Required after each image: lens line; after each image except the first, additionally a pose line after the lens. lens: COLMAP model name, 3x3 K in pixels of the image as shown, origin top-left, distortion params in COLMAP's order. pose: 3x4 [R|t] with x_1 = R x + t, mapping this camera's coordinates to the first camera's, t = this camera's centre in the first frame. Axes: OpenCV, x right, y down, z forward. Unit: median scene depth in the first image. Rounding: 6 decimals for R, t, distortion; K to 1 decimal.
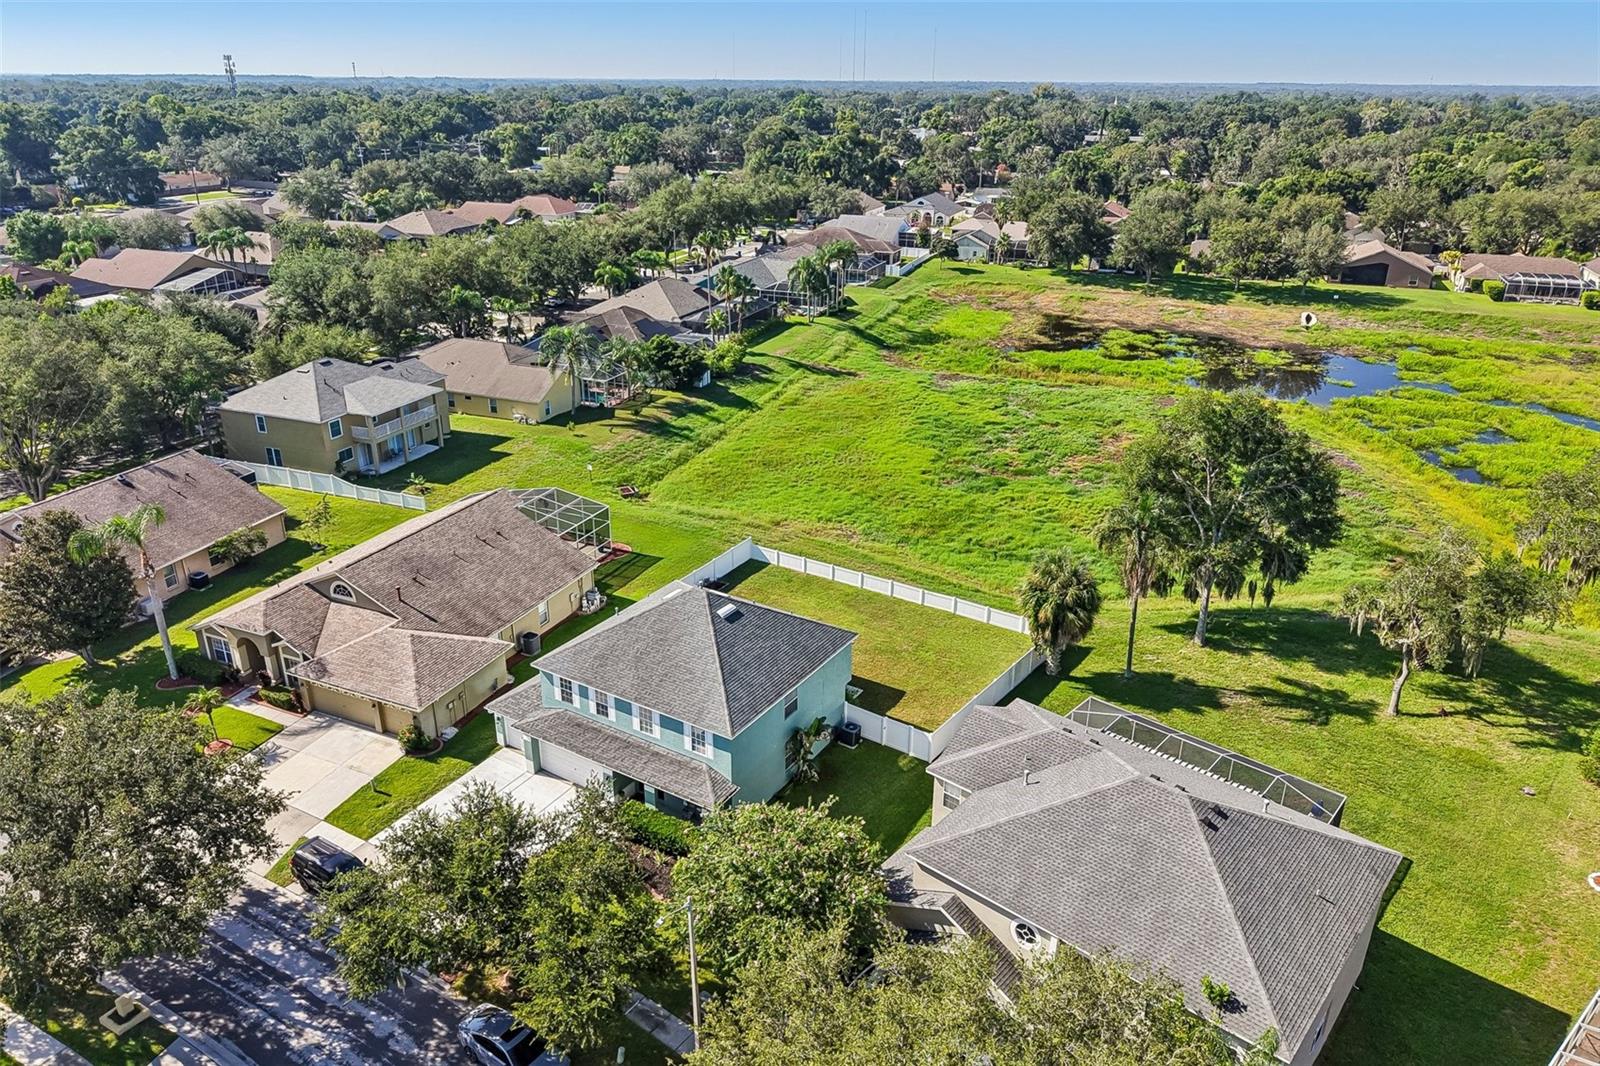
lens RADIAL K [[1066.7, 0, 800.0], [0, 1066.7, 533.0], [0, 0, 1]] dist [0.045453, -0.062906]
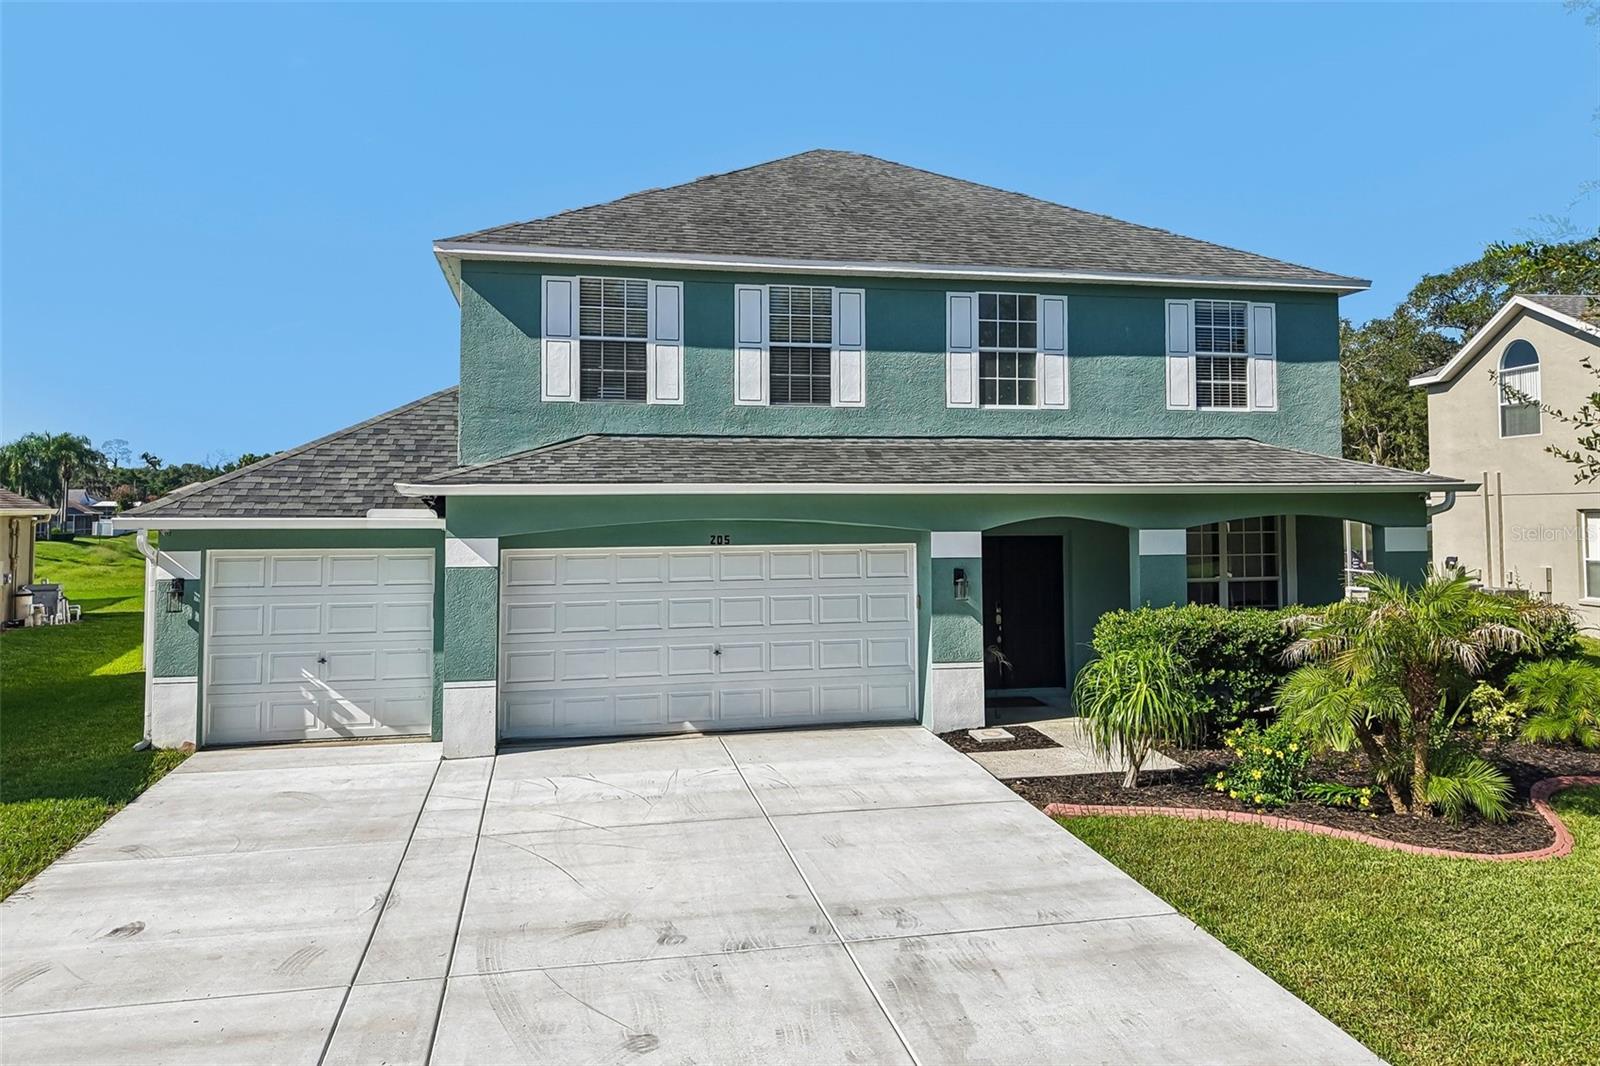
lens RADIAL K [[1110.1, 0, 810.9], [0, 1110.1, 469.5], [0, 0, 1]] dist [0.000966, -0.006645]
pose [[0.708072, 0.014466, 0.705992, -0.205083], [0.281916, 0.910865, -0.301410, 0.147913], [-0.647424, 0.412450, 0.640880, 0.464192]]
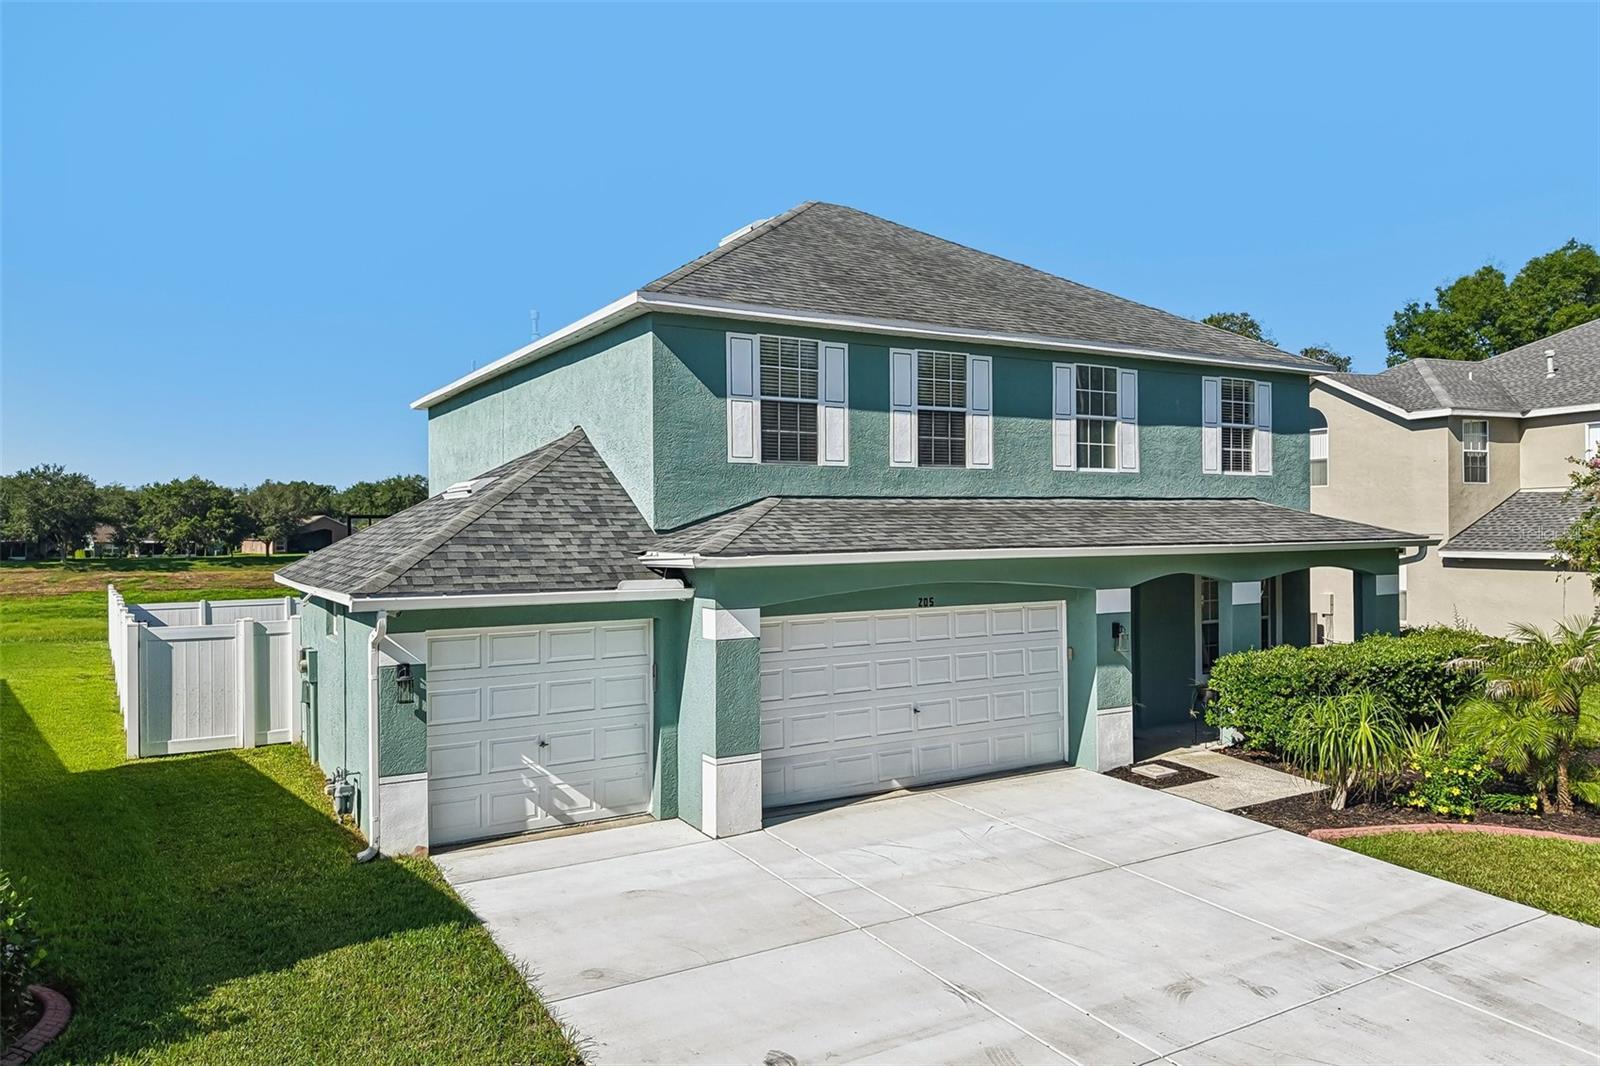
lens RADIAL K [[1087.1, 0, 800.0], [0, 1087.1, 533.0], [0, 0, 1]] dist [-0.002348, -0.000716]
pose [[0.453565, -0.014133, 0.891111, -0.244796], [0.356074, 0.919477, -0.166655, 0.121697], [-0.817001, 0.392890, 0.422074, 0.512140]]
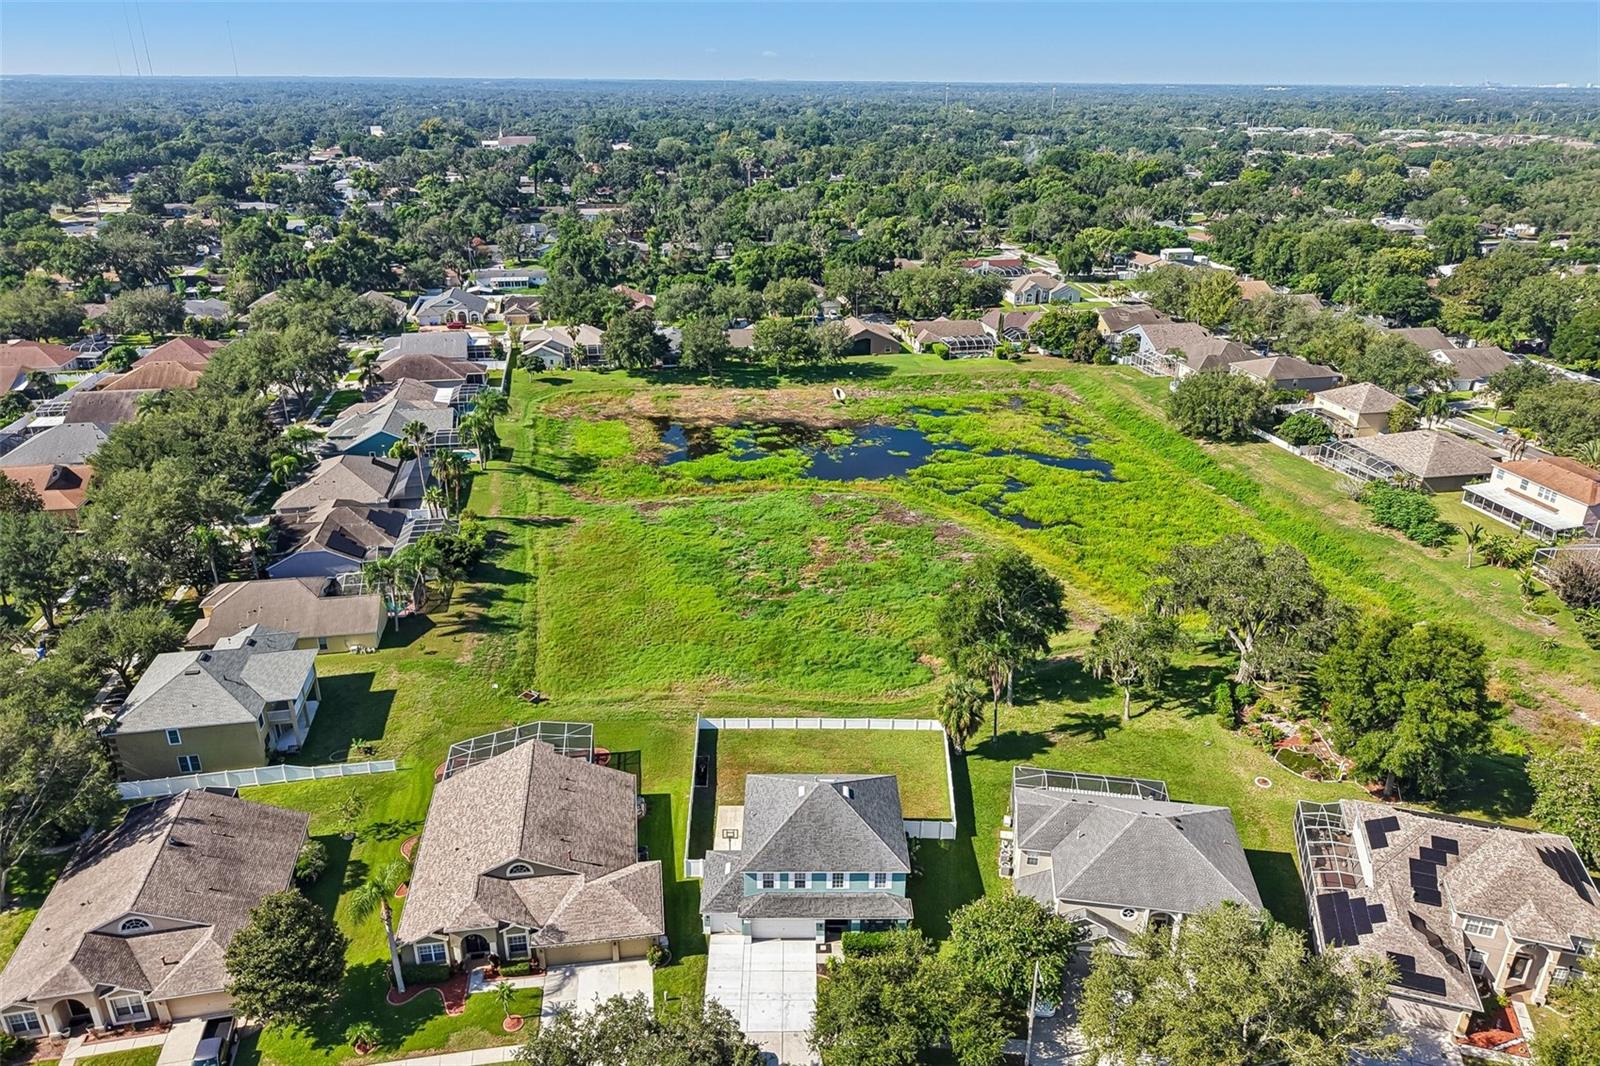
lens RADIAL K [[1047.8, 0, 795.6], [0, 1047.8, 560.4], [0, 0, 1]] dist [0.013184, -0.002823]
pose [[0.846842, -0.223298, 0.482698, -0.442575], [0.208818, 0.974308, 0.084370, -0.222949], [-0.489136, 0.029348, 0.871714, -0.162063]]
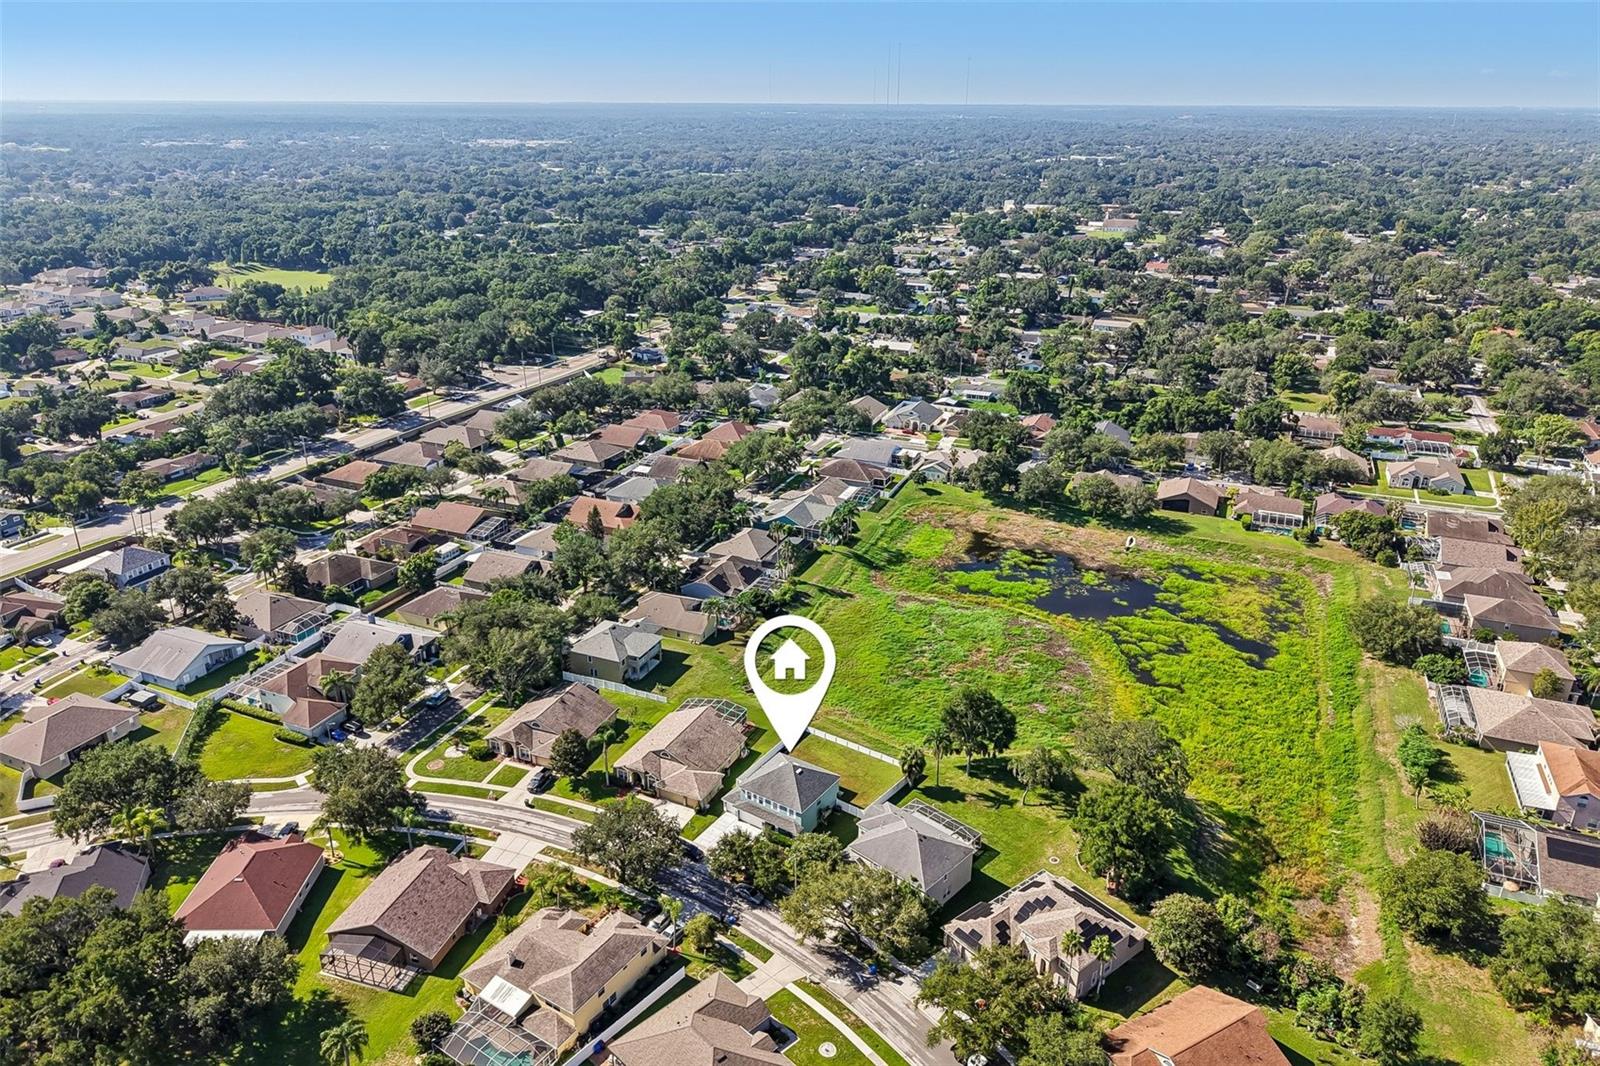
lens RADIAL K [[1039.9, 0, 800.0], [0, 1039.9, 533.0], [0, 0, 1]] dist [0.069998, -0.001161]
pose [[0.999542, 0.008786, -0.028957, 0.010709], [-0.009374, 0.999751, -0.020232, -0.325708], [0.028772, 0.020494, 0.999376, -1.211202]]
